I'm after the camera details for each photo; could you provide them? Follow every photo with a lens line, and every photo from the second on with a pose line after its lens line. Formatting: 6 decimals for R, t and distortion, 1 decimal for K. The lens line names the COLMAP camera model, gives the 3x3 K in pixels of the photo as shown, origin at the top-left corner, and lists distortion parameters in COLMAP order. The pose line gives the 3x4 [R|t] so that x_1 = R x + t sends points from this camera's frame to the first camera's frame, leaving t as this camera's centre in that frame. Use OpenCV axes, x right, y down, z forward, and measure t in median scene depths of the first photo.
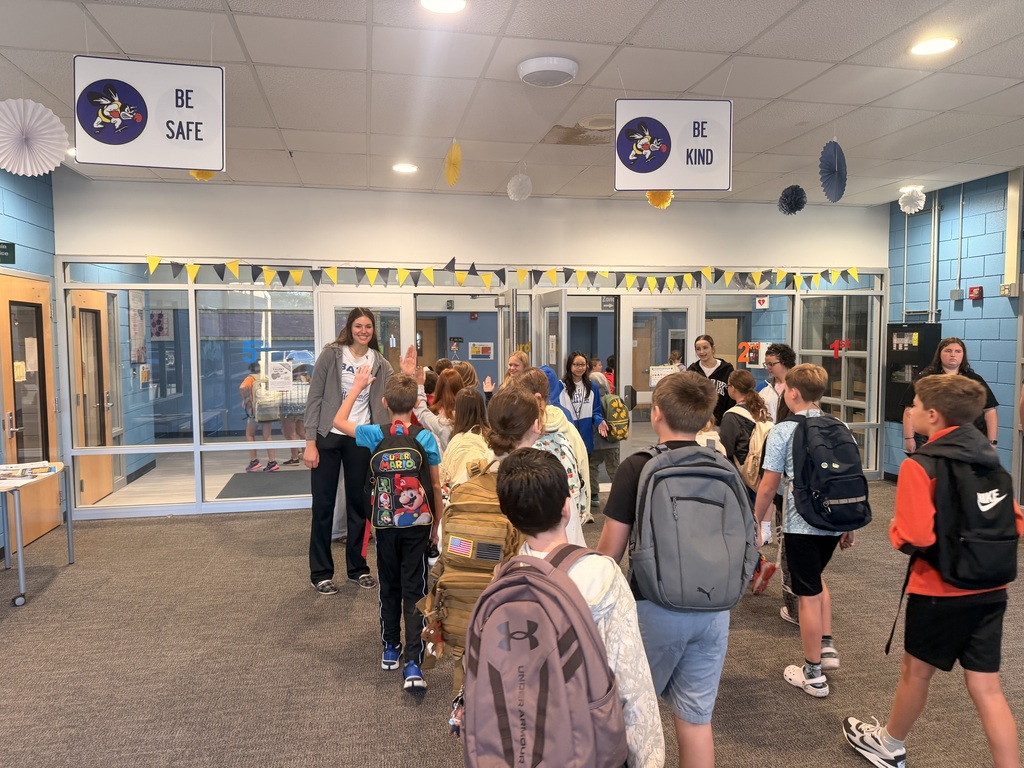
lens RADIAL K [[703.6, 0, 512.0], [0, 703.6, 384.0], [0, 0, 1]] dist [0.018942, -0.002670]
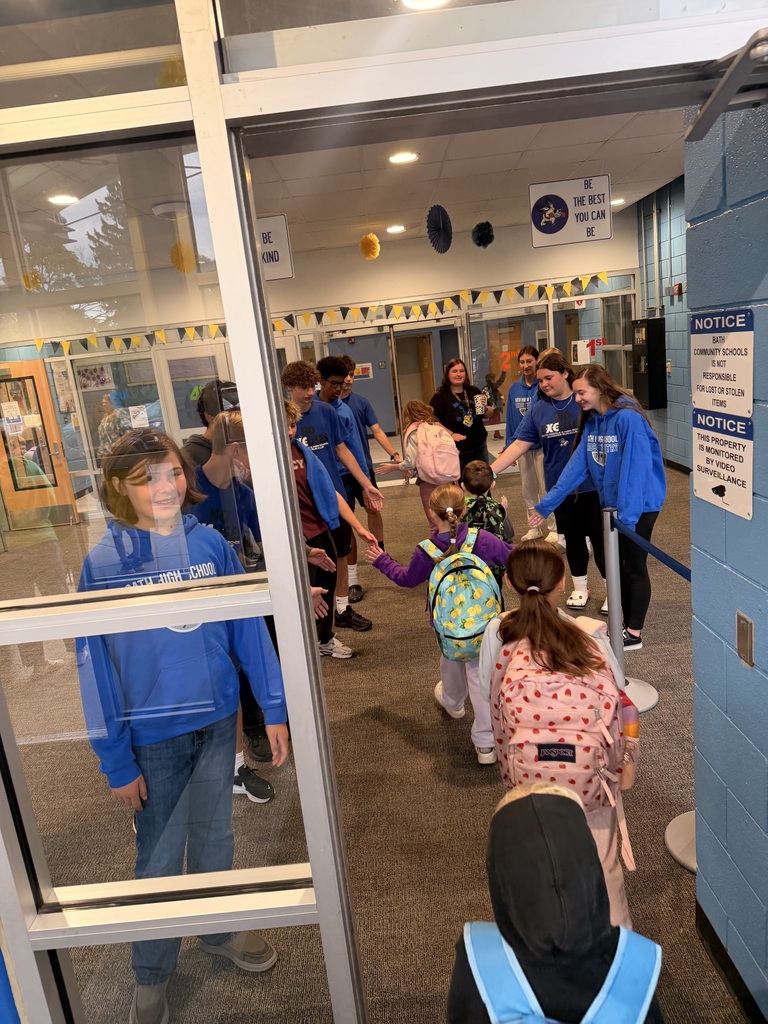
lens RADIAL K [[703.6, 0, 381.0], [0, 703.6, 538.0], [0, 0, 1]] dist [0.018942, -0.002670]
pose [[0.973647, -0.047918, -0.222971, 0.387310], [0.092372, 0.976752, 0.193448, -0.001357], [0.208518, -0.208947, 0.955438, -0.250521]]
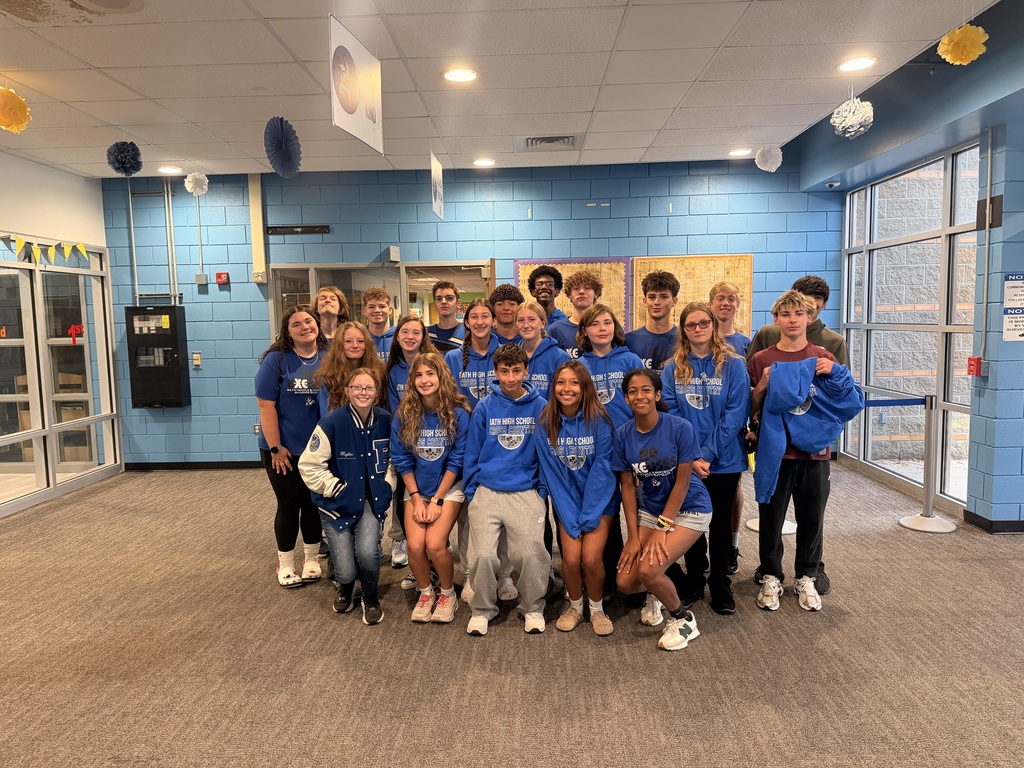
lens RADIAL K [[703.6, 0, 512.0], [0, 703.6, 384.0], [0, 0, 1]] dist [0.018942, -0.002670]
pose [[0.231423, -0.095200, 0.968184, -0.289474], [0.087359, 0.993214, 0.076780, -0.009550], [-0.968923, 0.066811, 0.238169, 0.285479]]
